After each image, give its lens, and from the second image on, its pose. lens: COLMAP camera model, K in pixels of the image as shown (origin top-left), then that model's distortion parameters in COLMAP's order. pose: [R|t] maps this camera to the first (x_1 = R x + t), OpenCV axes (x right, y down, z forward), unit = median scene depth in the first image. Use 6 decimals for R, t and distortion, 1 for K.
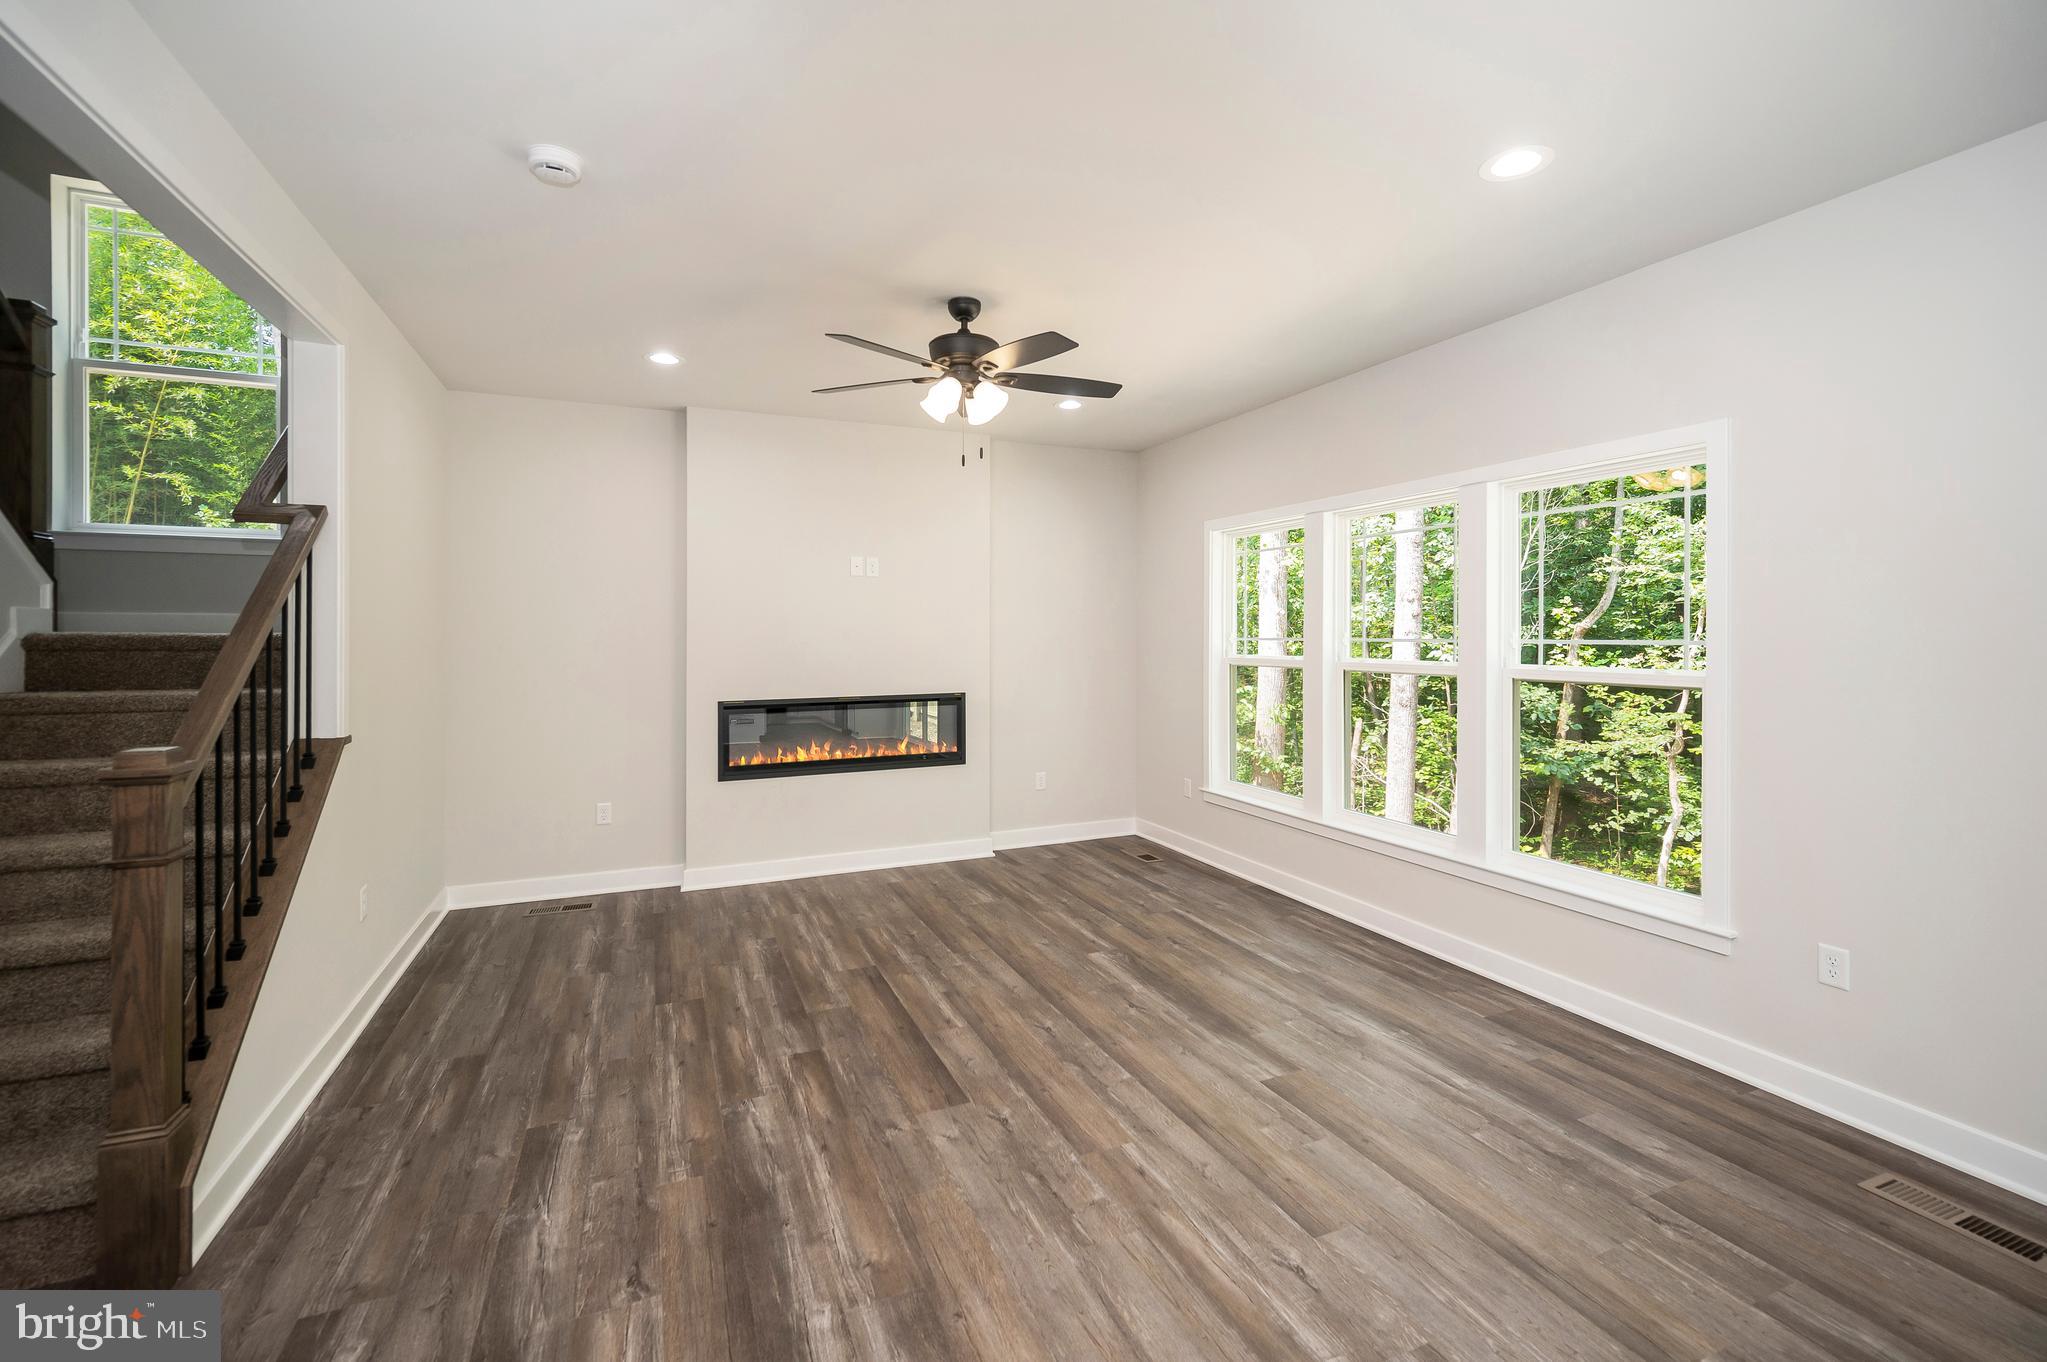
lens RADIAL K [[864.5, 0, 1023.5], [0, 864.5, 681.0], [0, 0, 1]] dist [-0.008079, -0.000186]
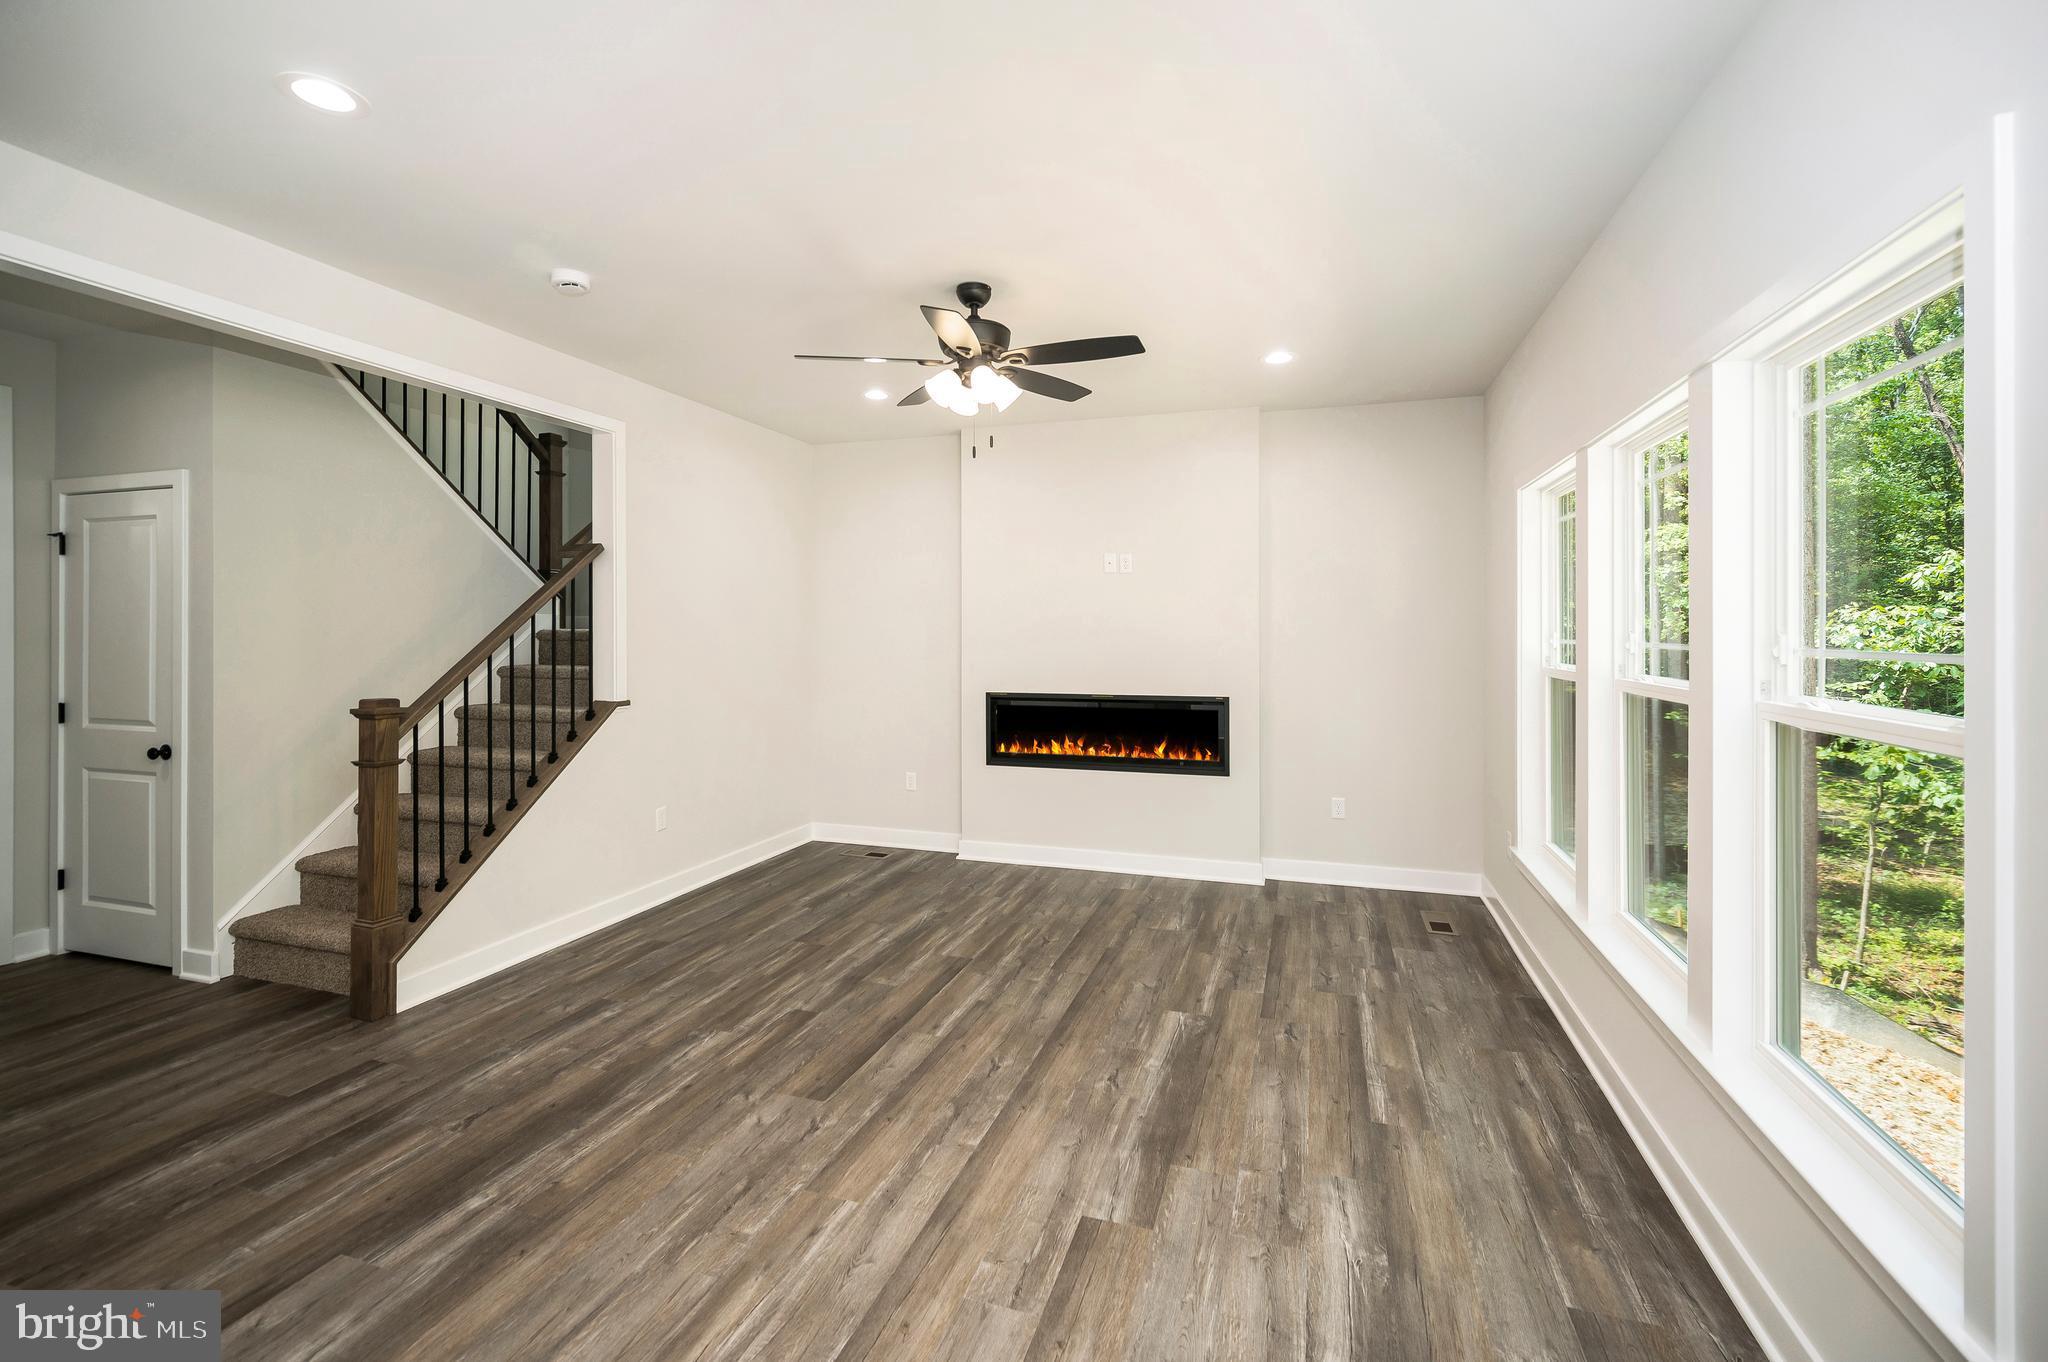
lens RADIAL K [[851.7, 0, 1024.0], [0, 851.7, 681.0], [0, 0, 1]] dist [-0.002505, -0.000638]
pose [[0.757579, 0.045112, -0.651183, 0.583885], [-0.040491, 0.998936, 0.022096, -0.025113], [0.651486, 0.009628, 0.758599, 0.313561]]
